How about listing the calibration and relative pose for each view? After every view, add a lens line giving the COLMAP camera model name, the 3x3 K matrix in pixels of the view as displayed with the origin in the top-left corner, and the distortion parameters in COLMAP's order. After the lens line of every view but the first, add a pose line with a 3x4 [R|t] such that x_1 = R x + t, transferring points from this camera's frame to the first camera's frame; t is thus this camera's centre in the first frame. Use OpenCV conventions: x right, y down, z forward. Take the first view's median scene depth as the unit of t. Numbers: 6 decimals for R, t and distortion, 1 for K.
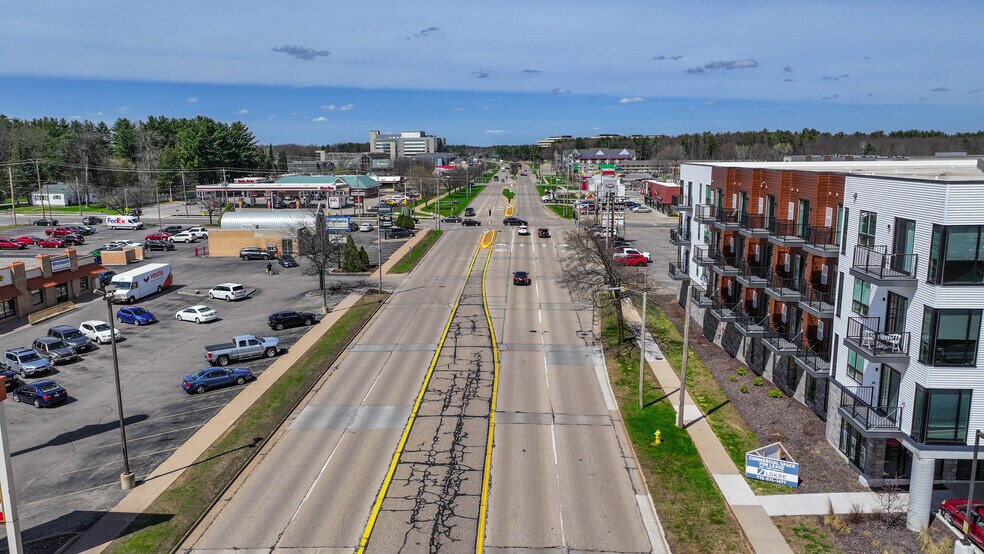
lens RADIAL K [[691.6, 0, 491.9], [0, 691.6, 285.6], [0, 0, 1]] dist [-0.002808, 0.016743]
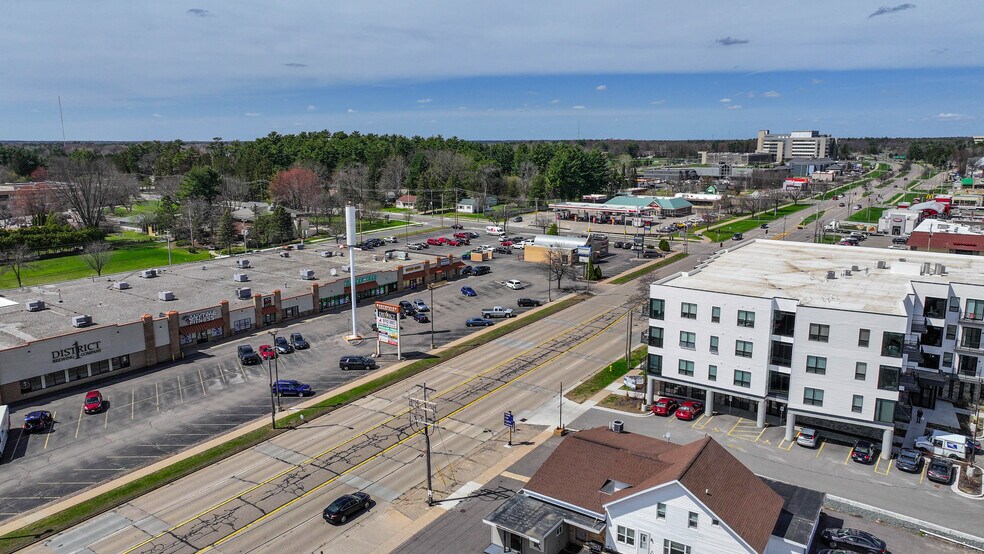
lens RADIAL K [[691.6, 0, 489.8], [0, 691.6, 273.9], [0, 0, 1]] dist [-0.002808, 0.016743]
pose [[0.841149, 0.108440, -0.529820, 0.793107], [-0.107304, 0.993678, 0.033022, -0.103735], [0.530051, 0.029075, 0.847467, -0.916528]]
